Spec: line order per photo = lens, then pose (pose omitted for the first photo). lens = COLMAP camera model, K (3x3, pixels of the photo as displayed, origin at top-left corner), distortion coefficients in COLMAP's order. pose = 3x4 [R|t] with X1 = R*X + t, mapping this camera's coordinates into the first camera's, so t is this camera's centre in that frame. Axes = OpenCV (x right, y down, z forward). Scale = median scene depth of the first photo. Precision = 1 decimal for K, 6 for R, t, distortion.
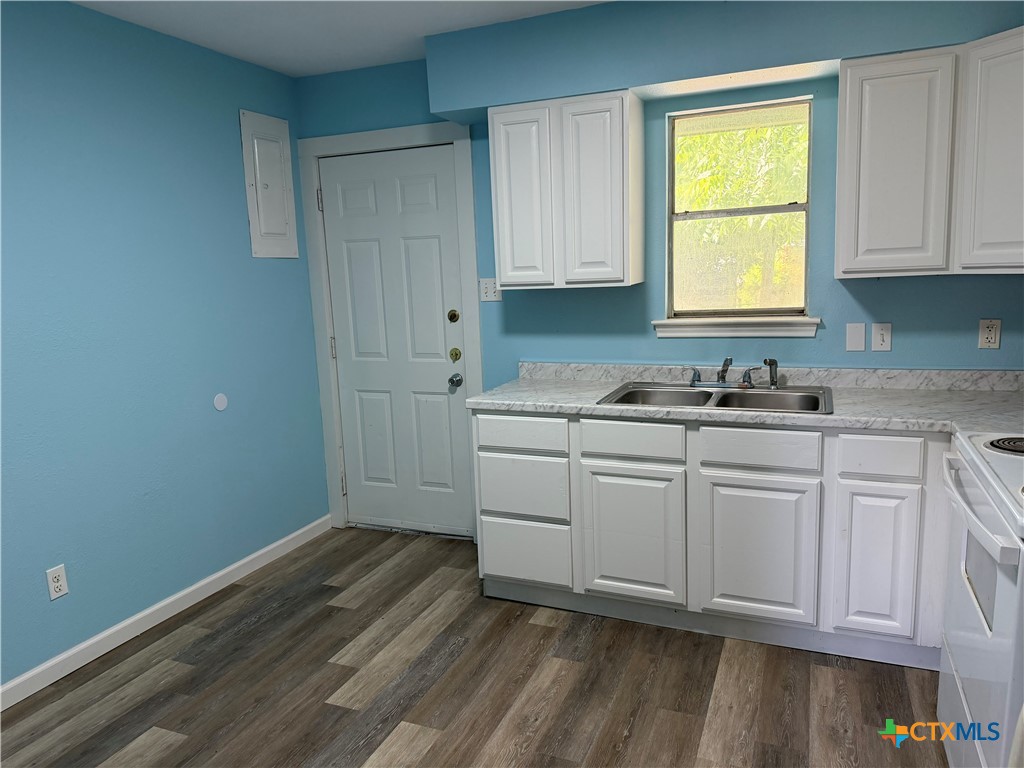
lens RADIAL K [[737.0, 0, 504.9], [0, 737.0, 389.8], [0, 0, 1]] dist [0.042293, -0.001837]
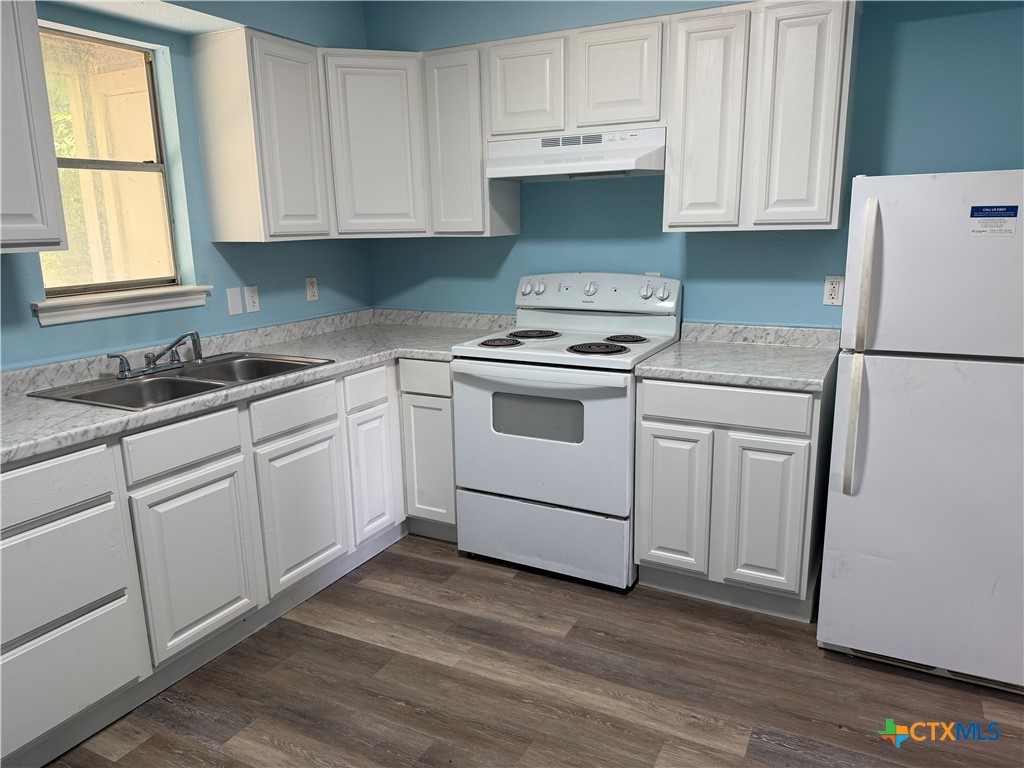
lens RADIAL K [[737.0, 0, 509.0], [0, 737.0, 389.0], [0, 0, 1]] dist [0.042293, -0.001837]
pose [[0.083634, -0.184840, 0.979204, -0.564782], [0.183224, 0.968745, 0.167216, -0.058505], [-0.979507, 0.165429, 0.114887, 0.551609]]
